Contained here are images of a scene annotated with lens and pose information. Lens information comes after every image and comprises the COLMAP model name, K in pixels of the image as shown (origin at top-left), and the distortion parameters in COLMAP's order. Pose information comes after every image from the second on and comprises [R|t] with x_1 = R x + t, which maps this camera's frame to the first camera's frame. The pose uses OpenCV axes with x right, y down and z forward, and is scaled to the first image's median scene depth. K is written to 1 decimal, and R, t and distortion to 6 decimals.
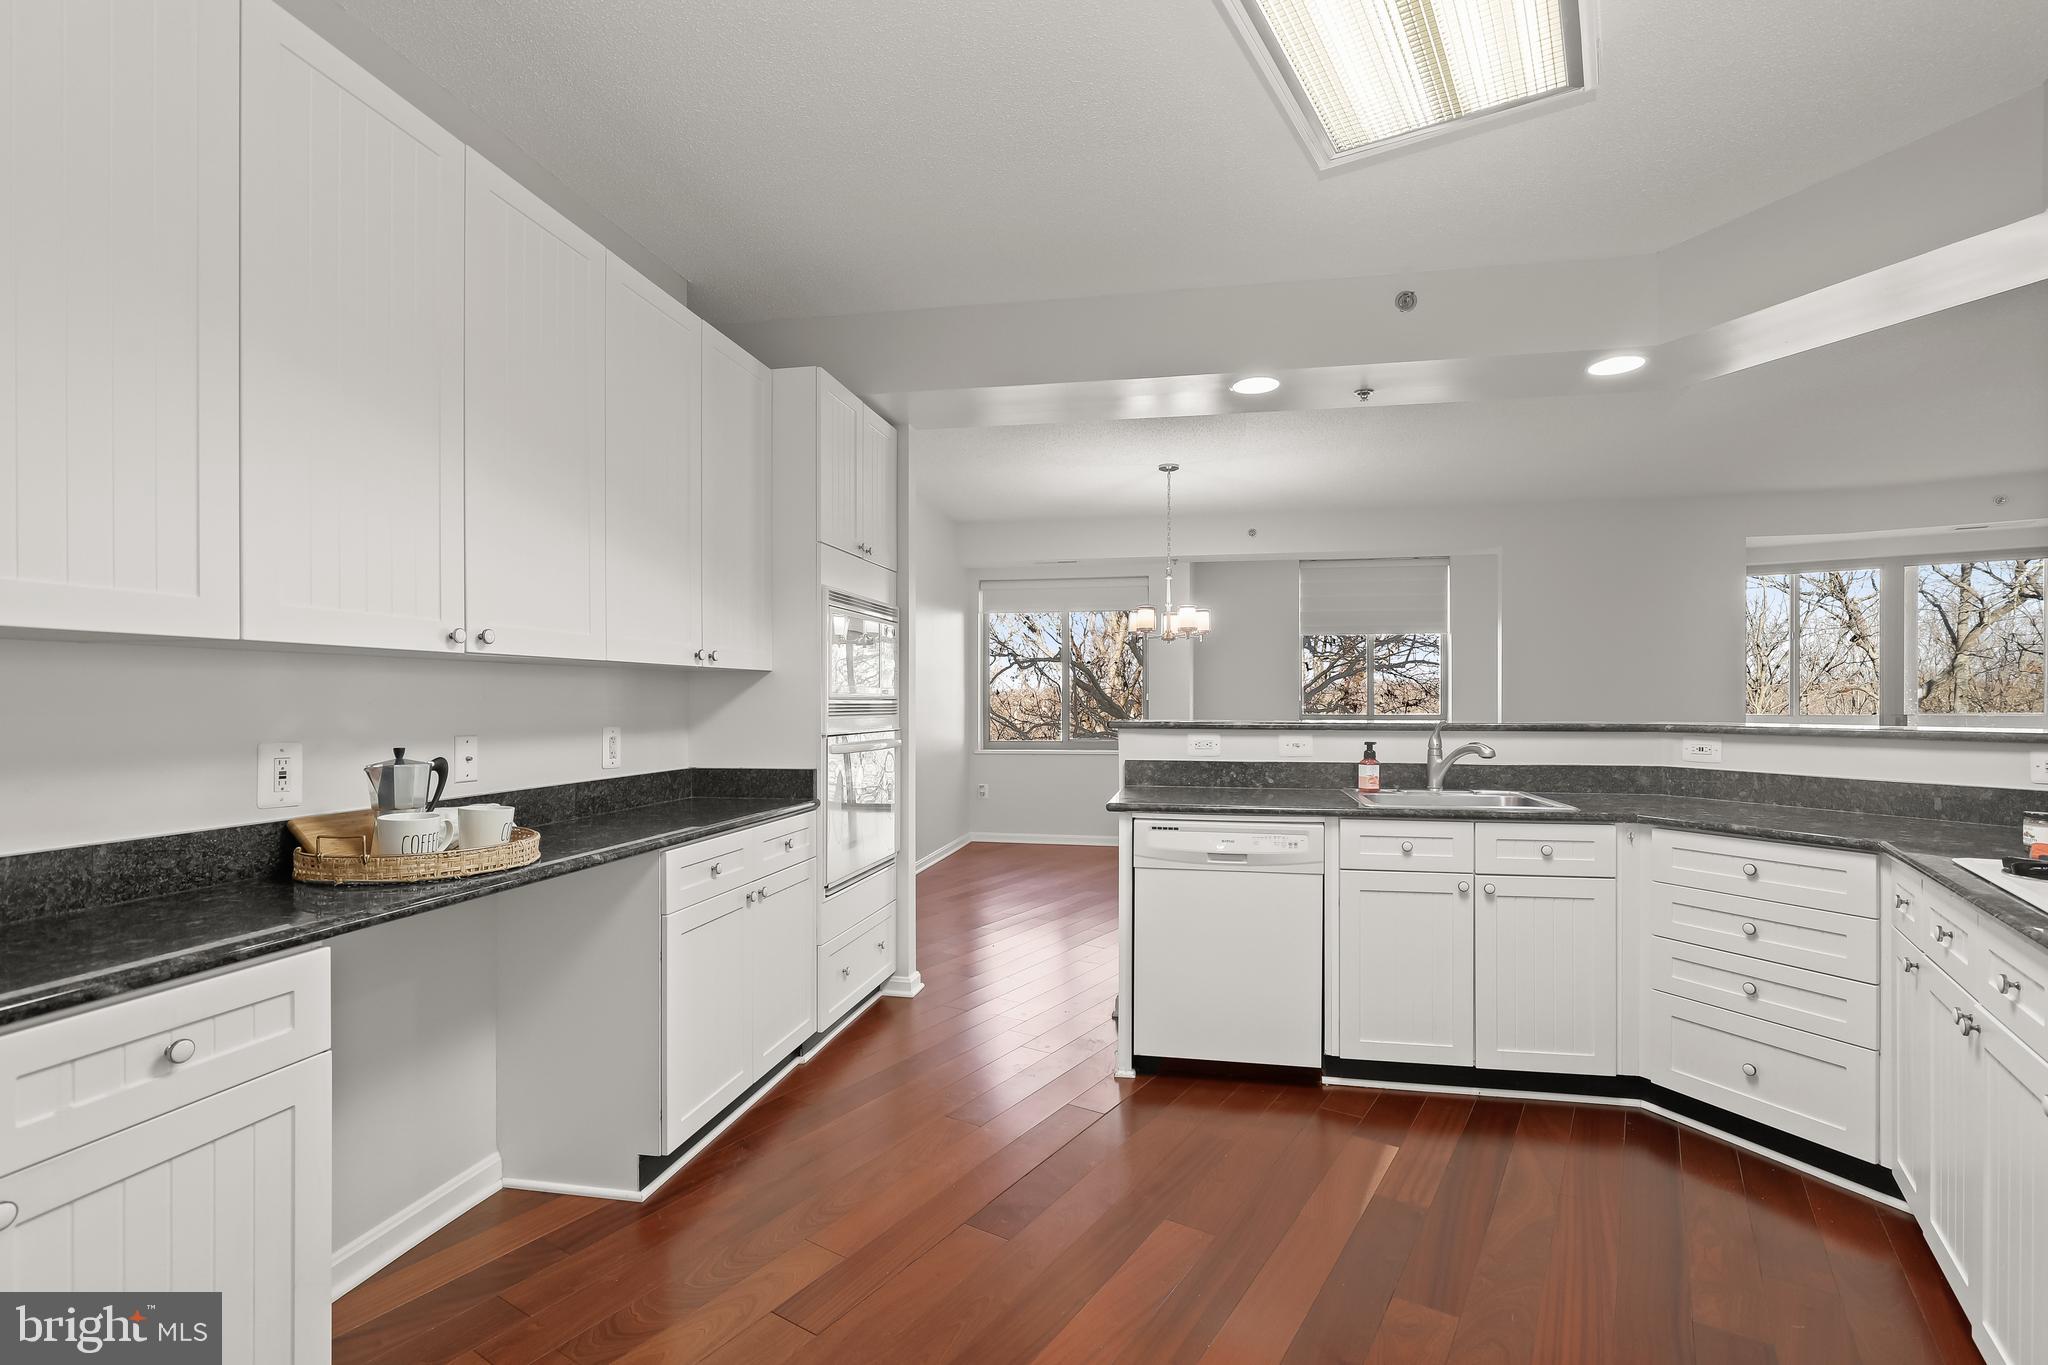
lens RADIAL K [[941.1, 0, 1024.5], [0, 941.1, 690.1], [0, 0, 1]] dist [0.003772, -0.000112]
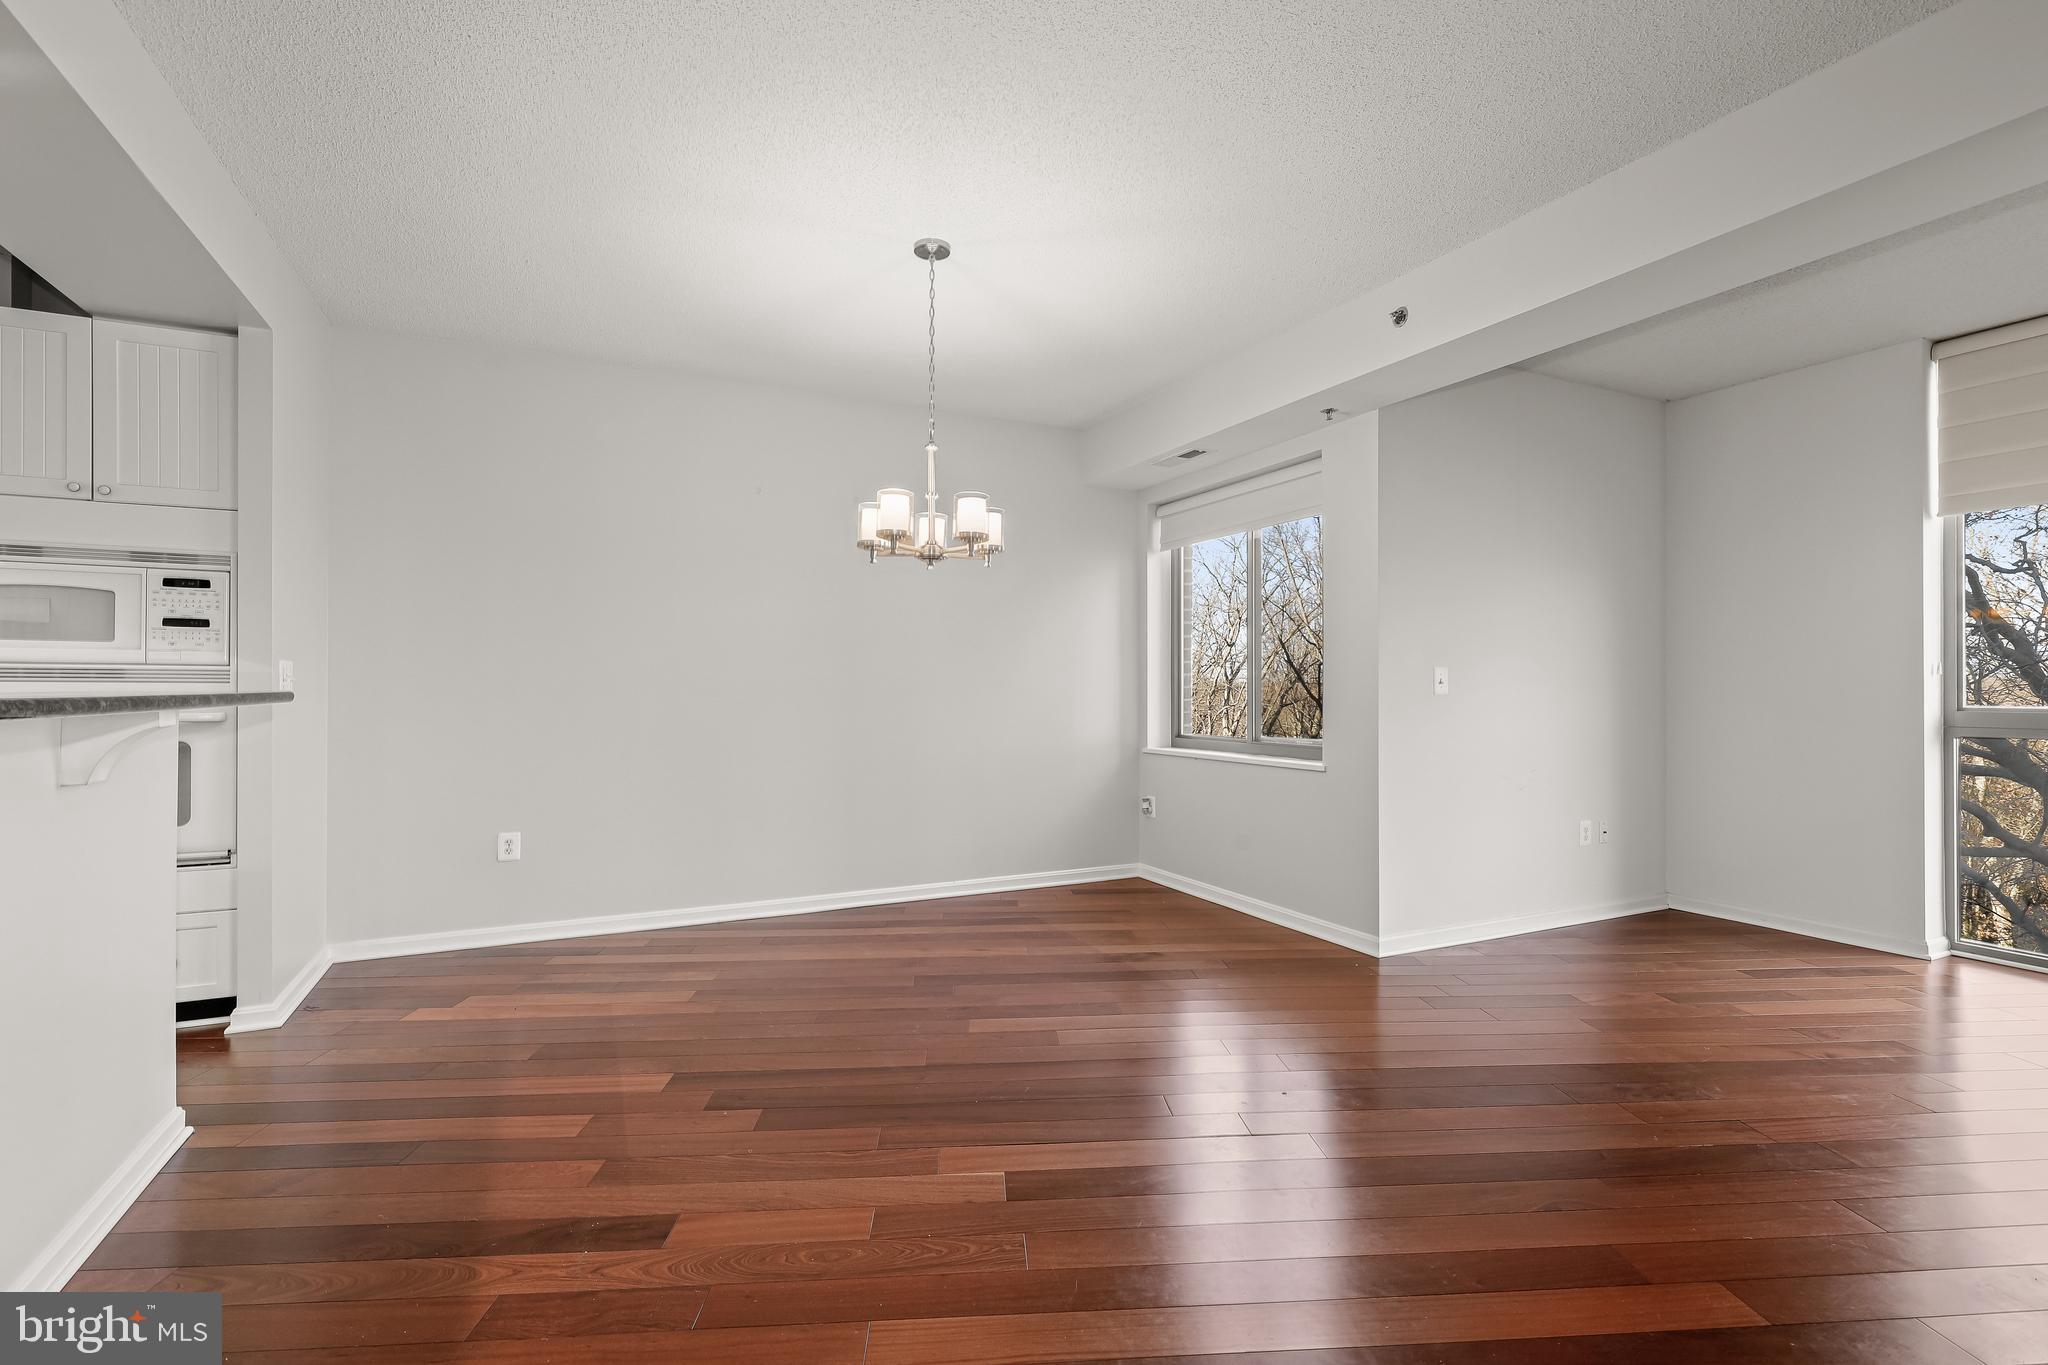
lens RADIAL K [[941.1, 0, 1033.5], [0, 941.1, 688.5], [0, 0, 1]] dist [0.003772, -0.000112]
pose [[0.614346, -0.000587, -0.789037, 1.191579], [0.007710, 0.999956, 0.005259, 0.039843], [0.788999, -0.009315, 0.614324, 1.332237]]
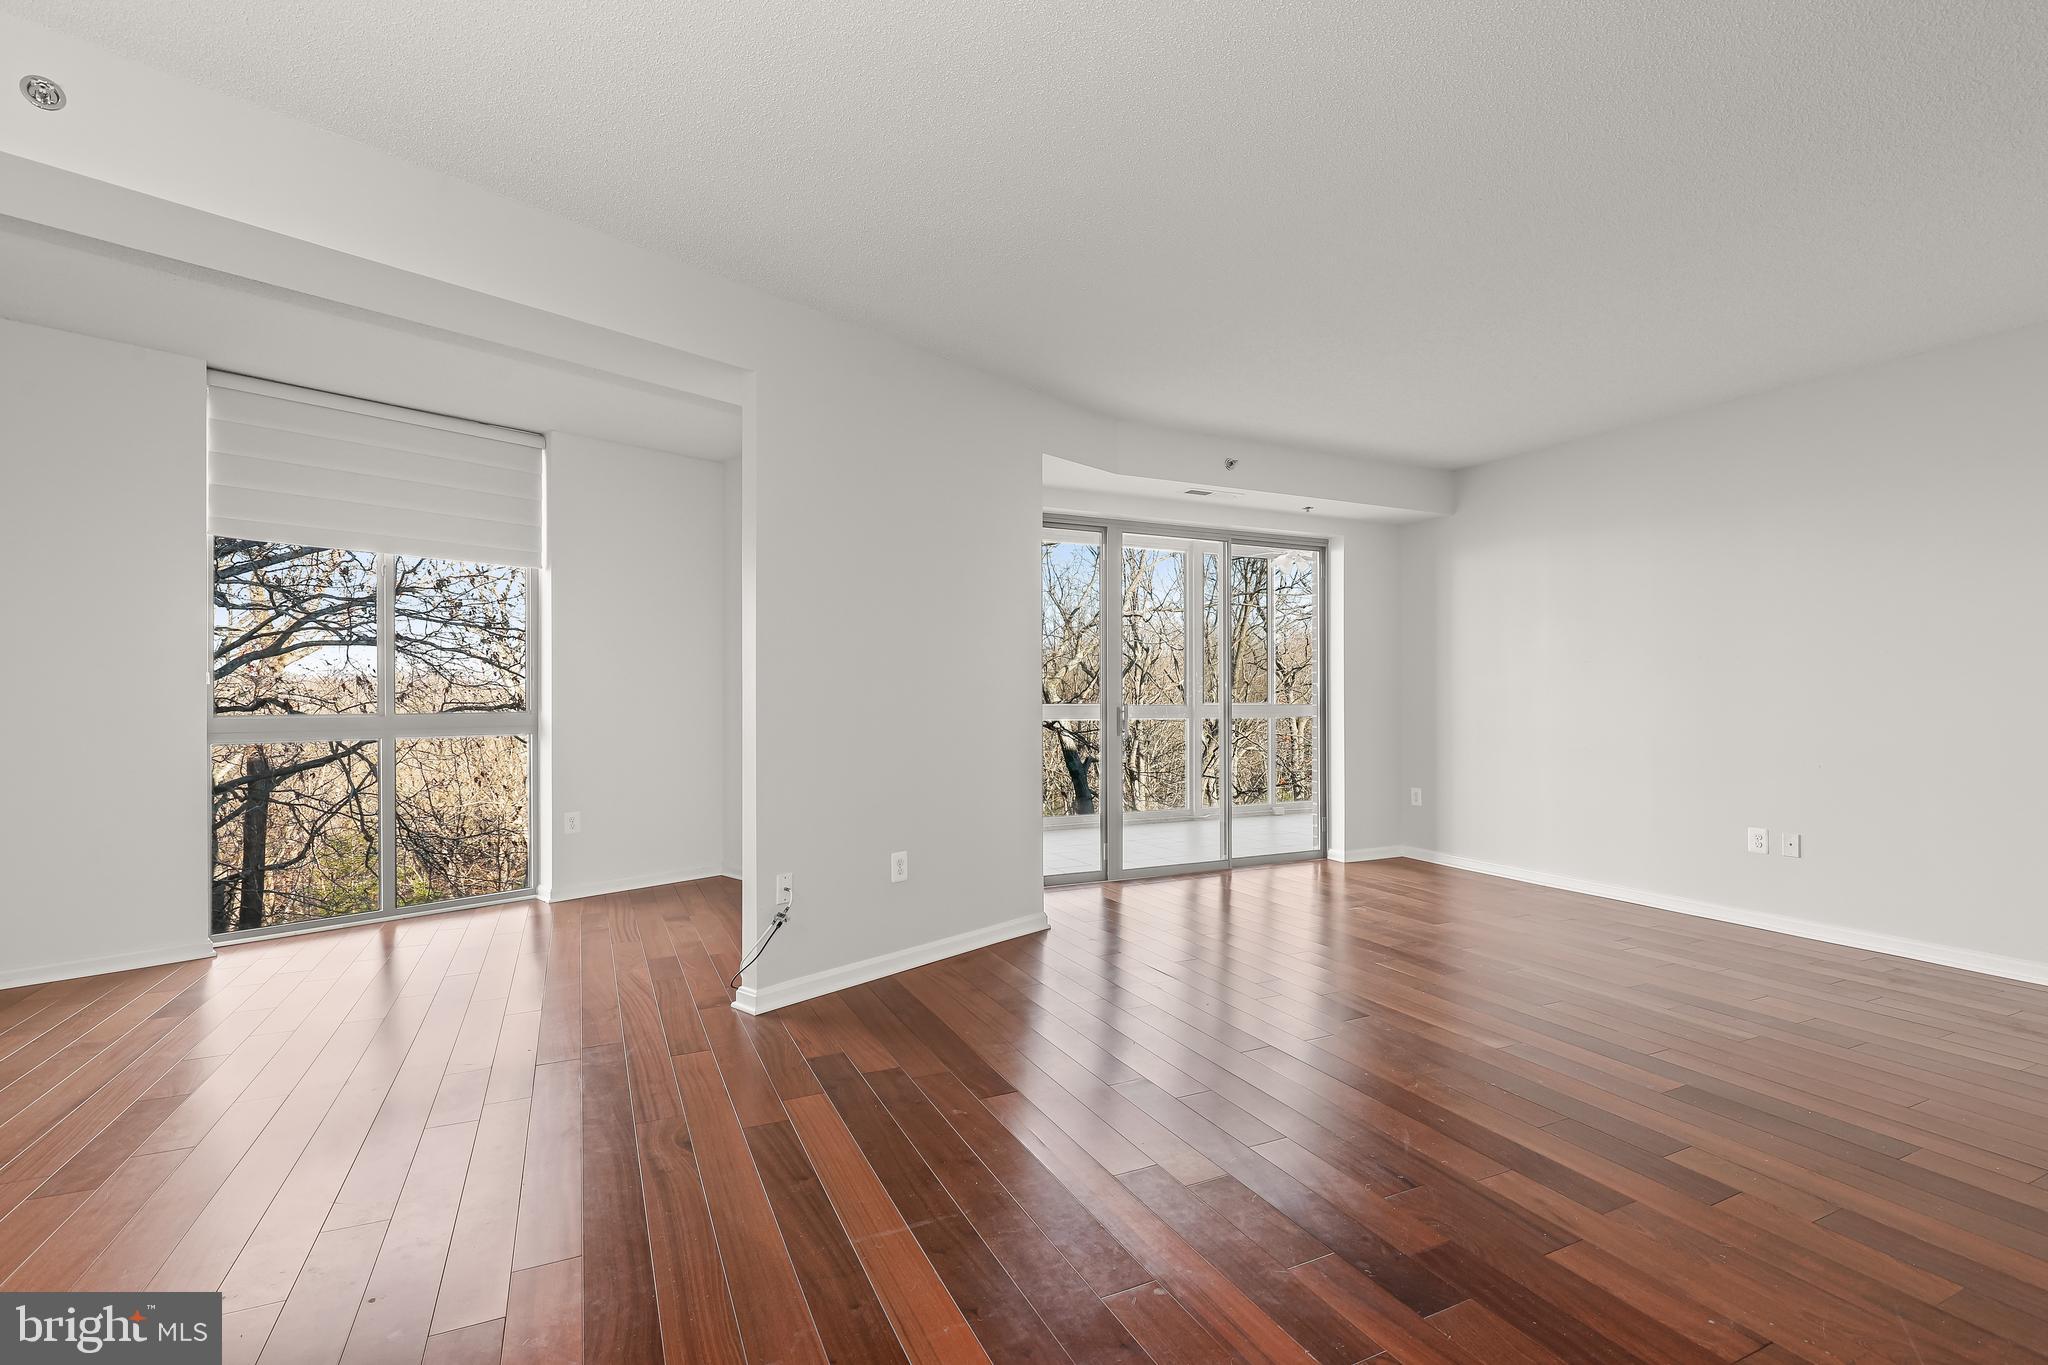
lens RADIAL K [[941.1, 0, 1026.3], [0, 941.1, 701.5], [0, 0, 1]] dist [0.003772, -0.000112]
pose [[0.501794, -0.007653, 0.864953, 0.323150], [-0.005271, 0.999915, 0.011905, 0.035872], [-0.864971, -0.010533, 0.501711, 1.404386]]
